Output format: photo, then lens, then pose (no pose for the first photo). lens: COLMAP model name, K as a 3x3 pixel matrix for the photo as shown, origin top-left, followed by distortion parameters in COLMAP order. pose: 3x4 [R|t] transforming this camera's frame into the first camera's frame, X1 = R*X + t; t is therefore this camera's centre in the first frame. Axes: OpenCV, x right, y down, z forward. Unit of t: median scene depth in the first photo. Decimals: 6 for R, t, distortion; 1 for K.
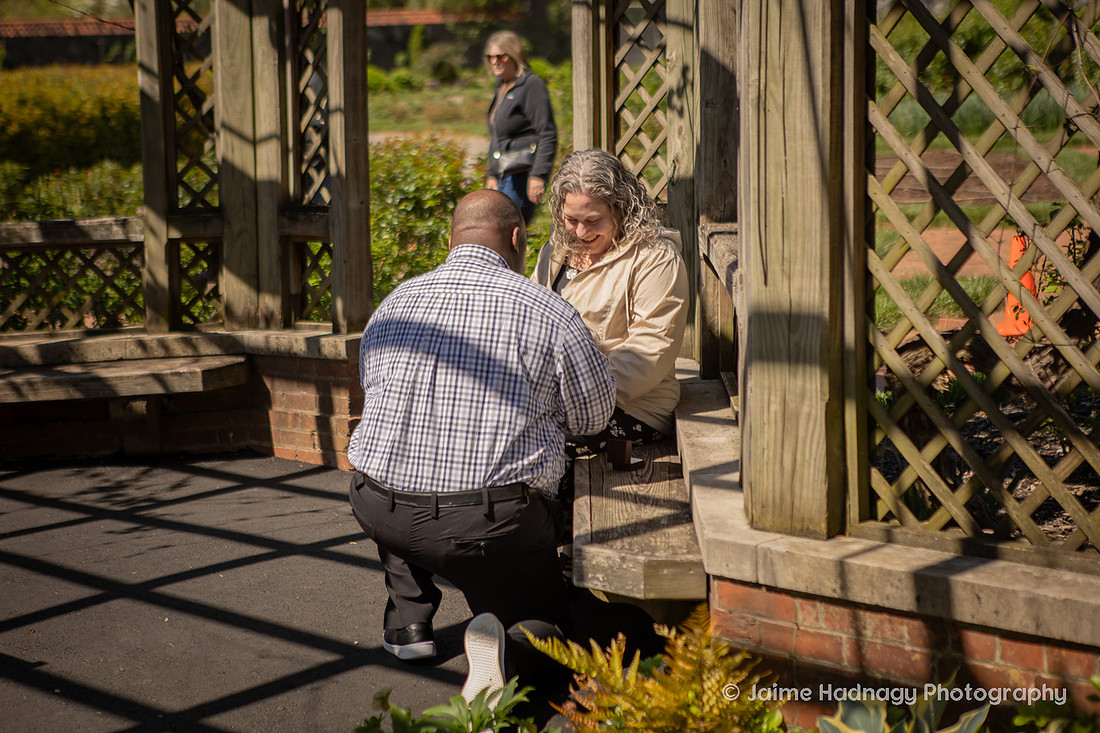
lens RADIAL K [[2104.8, 0, 550.0], [0, 2104.8, 366.5], [0, 0, 1]] dist [0.152645, 0.057570]
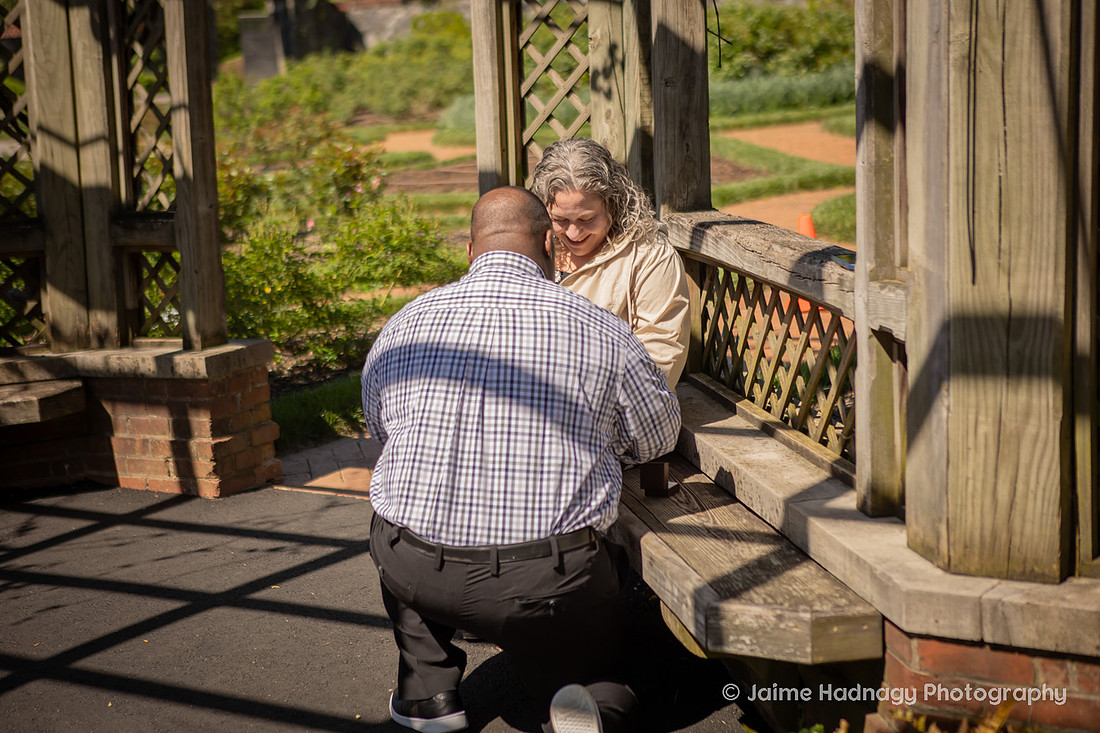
lens RADIAL K [[1900.7, 0, 550.0], [0, 1900.7, 366.5], [0, 0, 1]] dist [0.047158, 0.407284]
pose [[0.979052, -0.057220, 0.195404, -0.154041], [0.054703, 0.998336, 0.018260, -0.021167], [-0.196124, -0.007188, 0.980553, 0.217091]]
